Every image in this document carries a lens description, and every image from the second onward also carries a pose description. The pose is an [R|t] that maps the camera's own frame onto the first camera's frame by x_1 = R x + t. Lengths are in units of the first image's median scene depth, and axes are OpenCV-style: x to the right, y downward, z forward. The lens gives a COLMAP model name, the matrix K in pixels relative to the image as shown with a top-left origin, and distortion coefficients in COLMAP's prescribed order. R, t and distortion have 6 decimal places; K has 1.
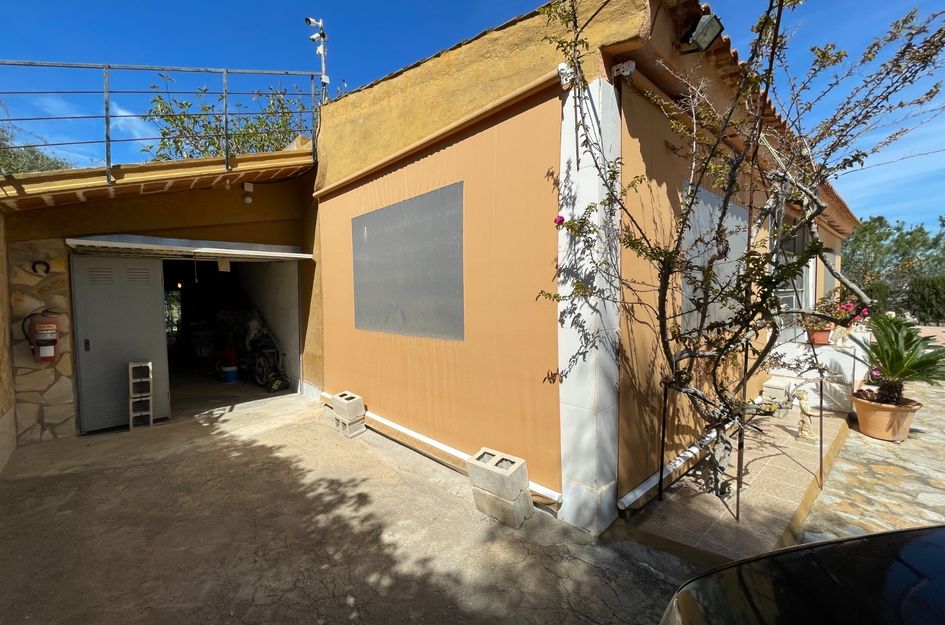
lens RADIAL K [[381.5, 0, 472.9], [0, 381.5, 311.0], [0, 0, 1]] dist [-0.002953, 0.001349]
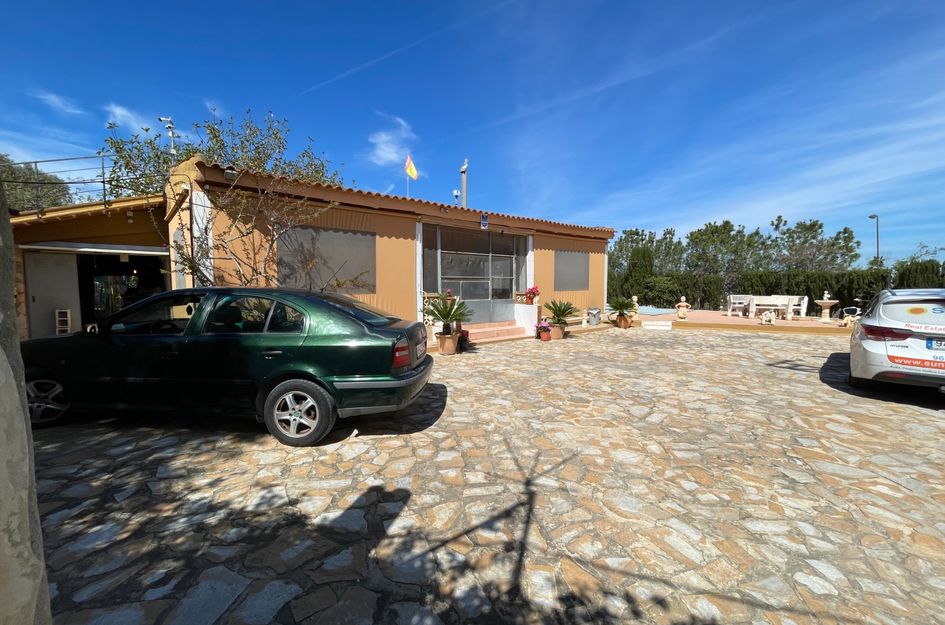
lens RADIAL K [[381.5, 0, 467.7], [0, 381.5, 309.6], [0, 0, 1]] dist [-0.002953, 0.001349]
pose [[0.998977, 0.016063, -0.042261, 1.231702], [-0.015406, 0.999756, 0.015838, 0.074972], [0.042506, -0.015171, 0.998981, -0.815737]]
